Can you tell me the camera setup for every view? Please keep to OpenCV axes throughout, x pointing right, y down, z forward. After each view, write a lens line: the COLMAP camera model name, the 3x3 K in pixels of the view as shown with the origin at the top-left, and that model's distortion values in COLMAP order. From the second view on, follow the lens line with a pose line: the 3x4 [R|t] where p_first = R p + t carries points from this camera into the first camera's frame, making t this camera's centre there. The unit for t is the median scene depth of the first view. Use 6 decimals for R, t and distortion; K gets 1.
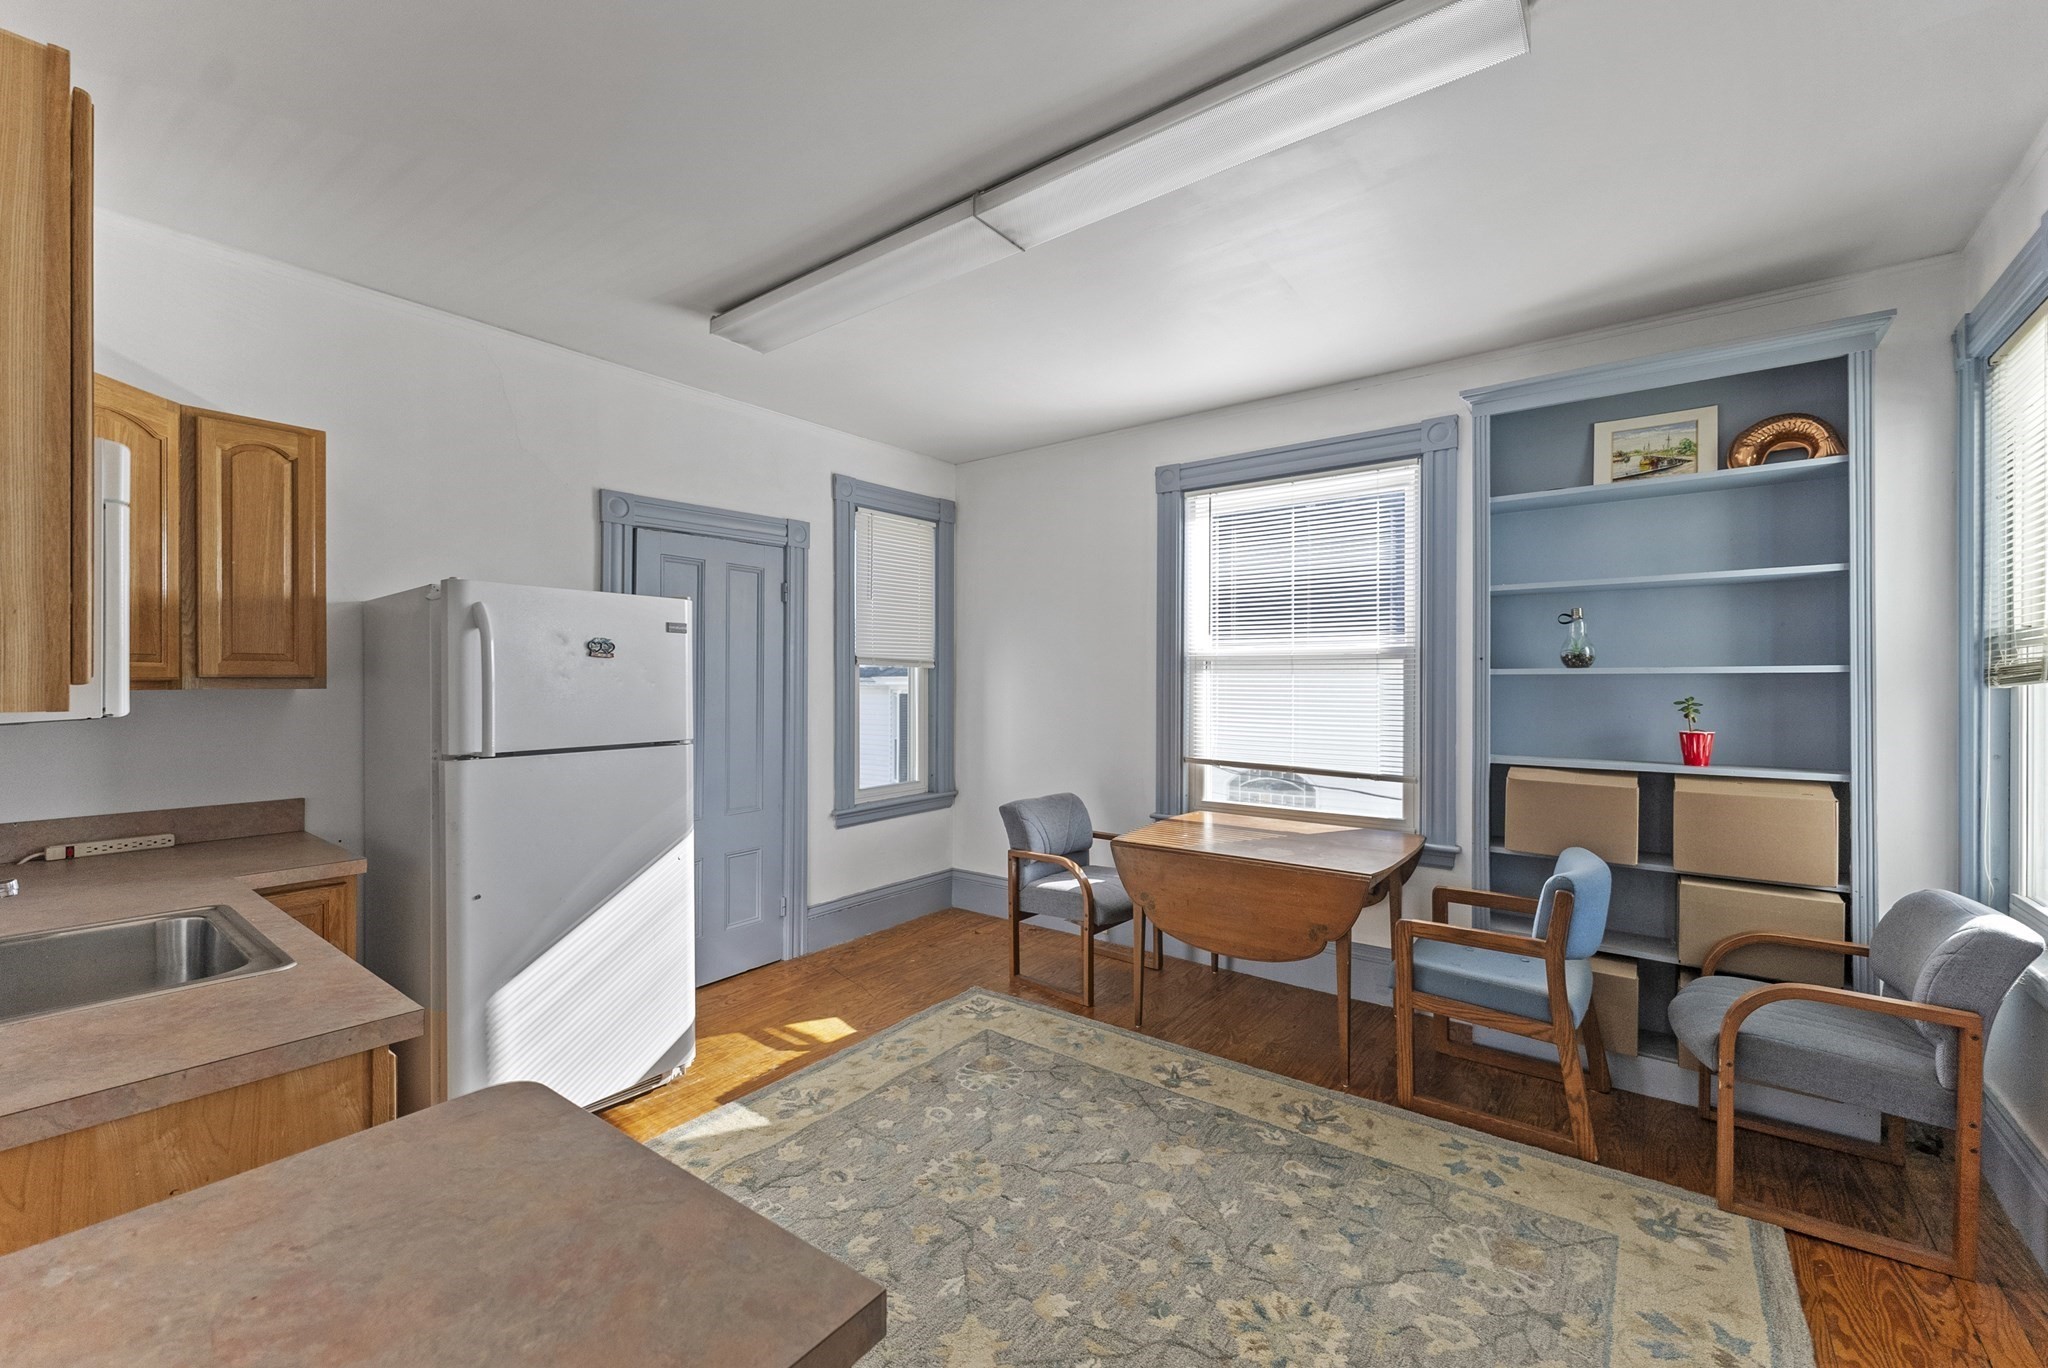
lens RADIAL K [[845.7, 0, 1022.4], [0, 845.7, 678.6], [0, 0, 1]] dist [0.001921, 0.000336]
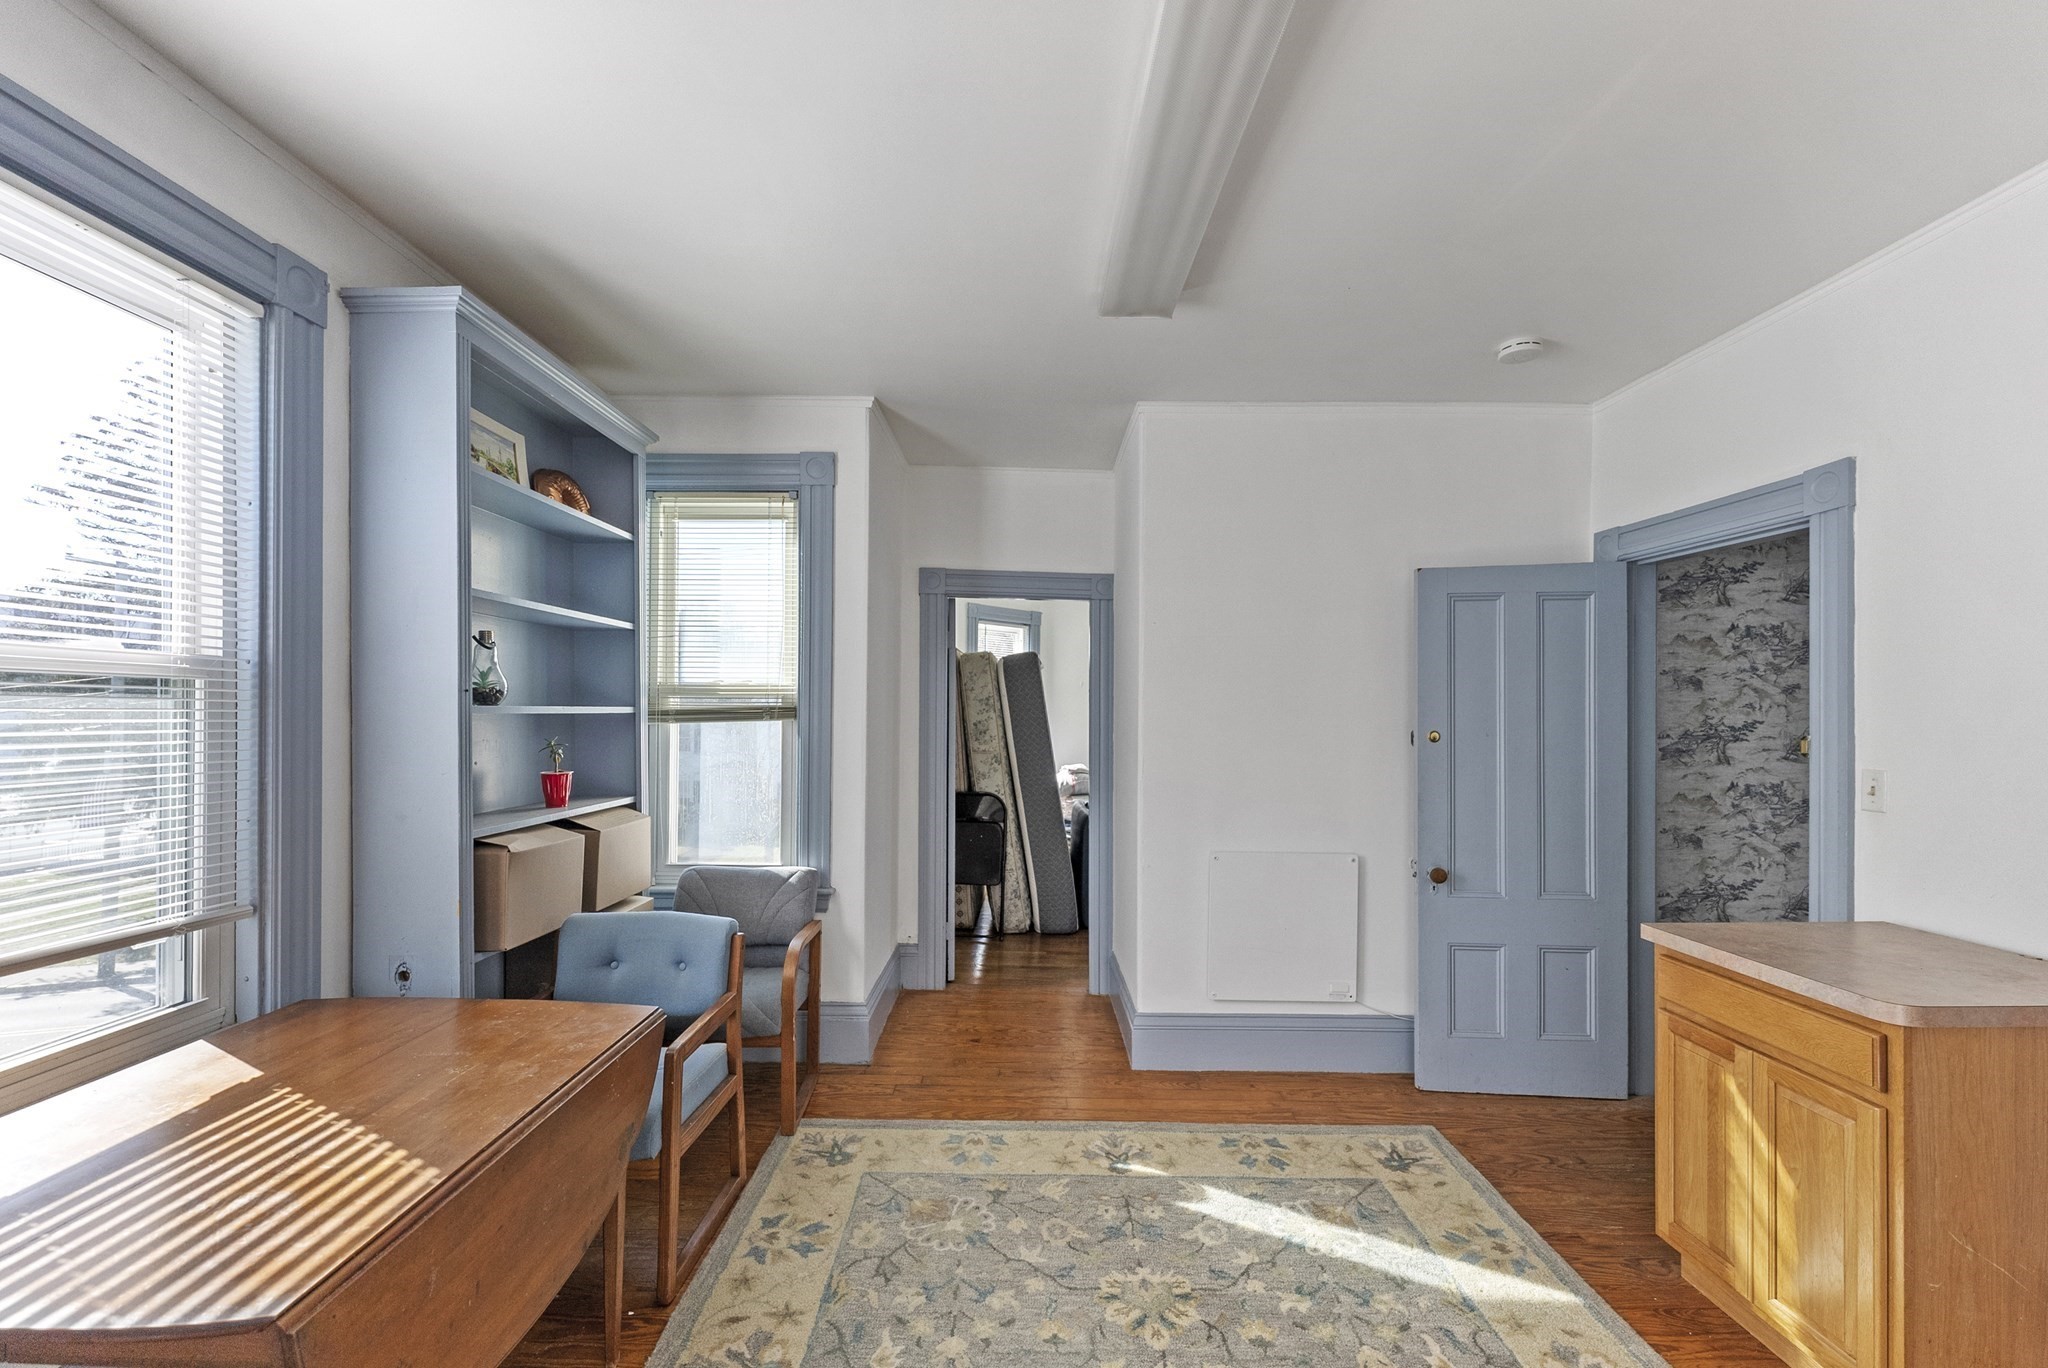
lens RADIAL K [[845.7, 0, 1025.8], [0, 845.7, 713.4], [0, 0, 1]] dist [0.001921, 0.000336]
pose [[-0.605104, -0.004098, 0.796136, -0.401229], [-0.007404, 0.999972, -0.000480, -0.011754], [-0.796112, -0.006185, -0.605117, 1.492485]]
